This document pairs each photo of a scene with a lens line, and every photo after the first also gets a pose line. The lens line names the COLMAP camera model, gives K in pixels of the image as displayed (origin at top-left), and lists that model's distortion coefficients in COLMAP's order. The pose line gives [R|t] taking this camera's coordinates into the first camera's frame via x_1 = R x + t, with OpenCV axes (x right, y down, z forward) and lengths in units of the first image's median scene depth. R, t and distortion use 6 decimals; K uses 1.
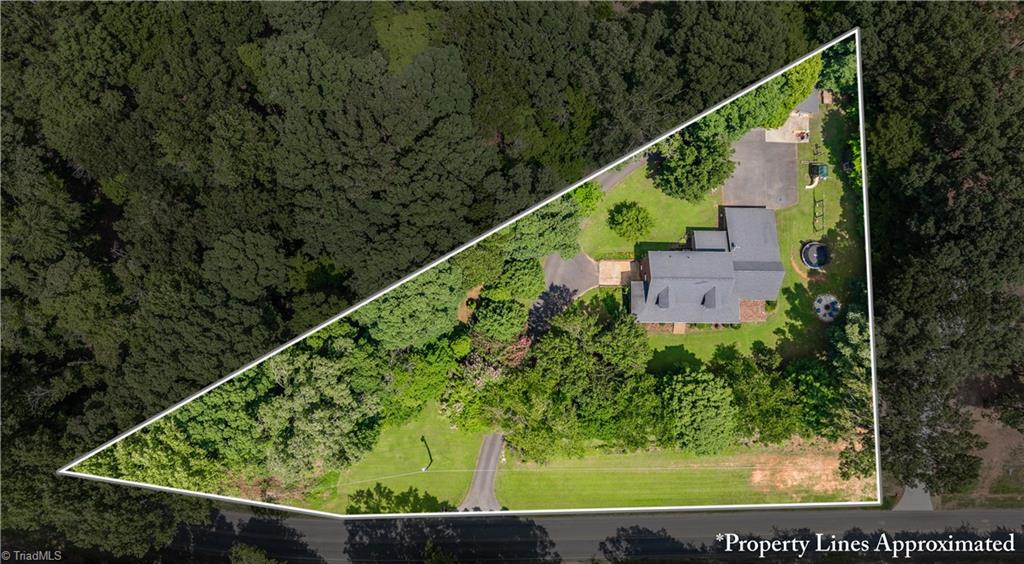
lens RADIAL K [[727.4, 0, 499.3], [0, 727.4, 252.3], [0, 0, 1]] dist [-0.048156, 0.071923]
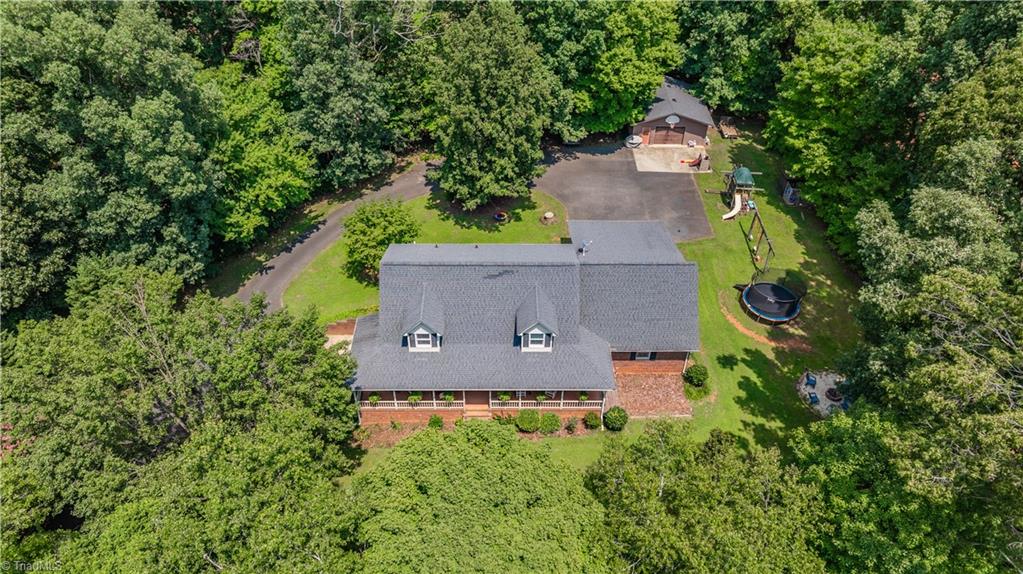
lens RADIAL K [[706.1, 0, 511.5], [0, 706.1, 287.0], [0, 0, 1]] dist [-0.004296, -0.001824]
pose [[0.999801, -0.012073, 0.015894, 0.259451], [0.019647, 0.735666, -0.677060, 0.304241], [-0.003519, 0.677237, 0.735756, 0.653573]]
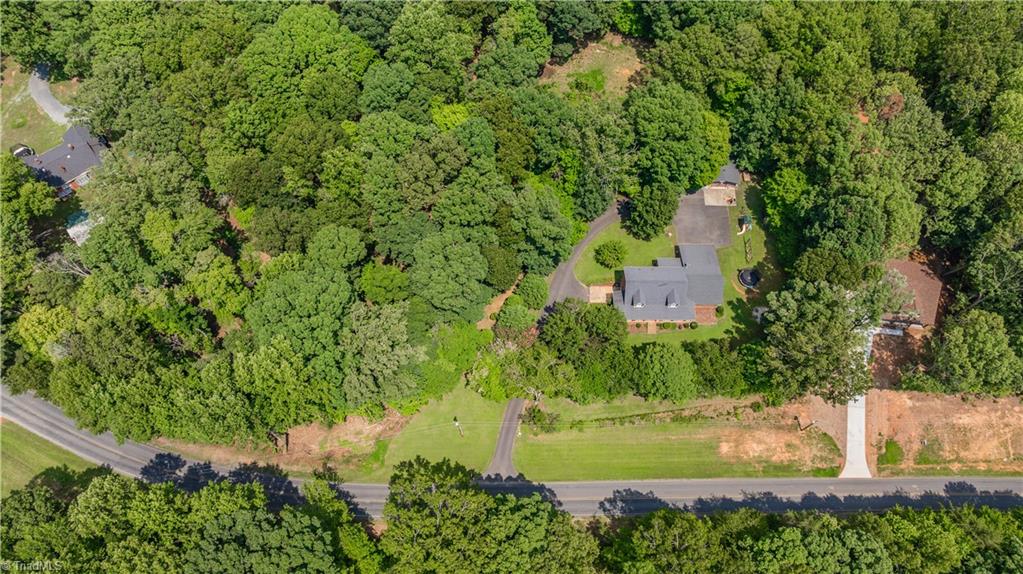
lens RADIAL K [[706.1, 0, 511.5], [0, 706.1, 287.0], [0, 0, 1]] dist [-0.004296, -0.001824]
pose [[0.999982, -0.005837, -0.001208, -0.004611], [0.005105, 0.943301, -0.331899, 0.452607], [0.003077, 0.331887, 0.943314, -0.236039]]
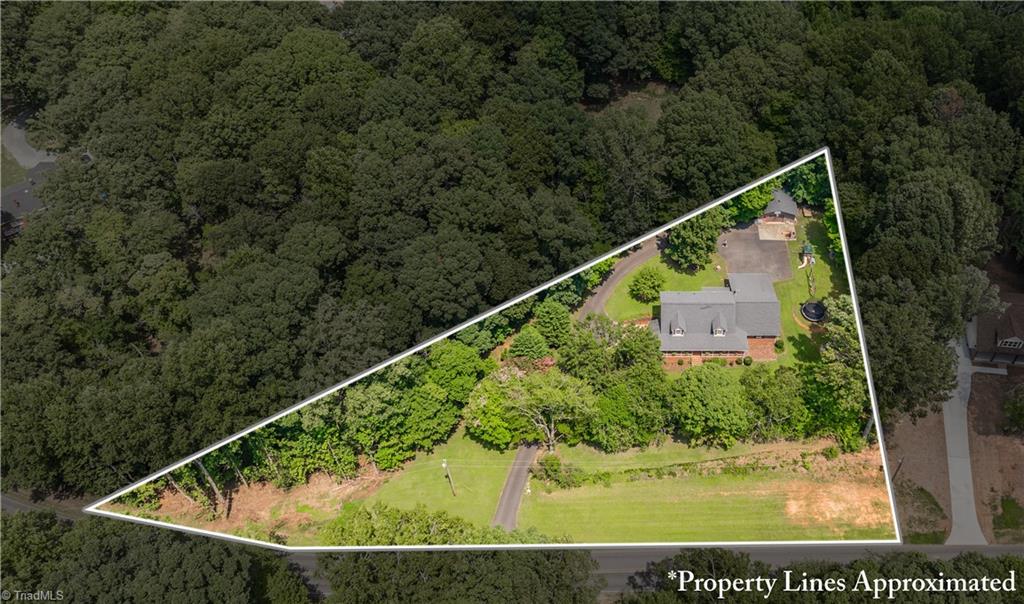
lens RADIAL K [[839.6, 0, 606.2], [0, 839.6, 269.4], [0, 0, 1]] dist [-0.002886, 0.001466]
pose [[0.999929, -0.011838, 0.001653, 0.112795], [0.010430, 0.796587, -0.604434, 0.733656], [0.005838, 0.604408, 0.796653, -0.079265]]
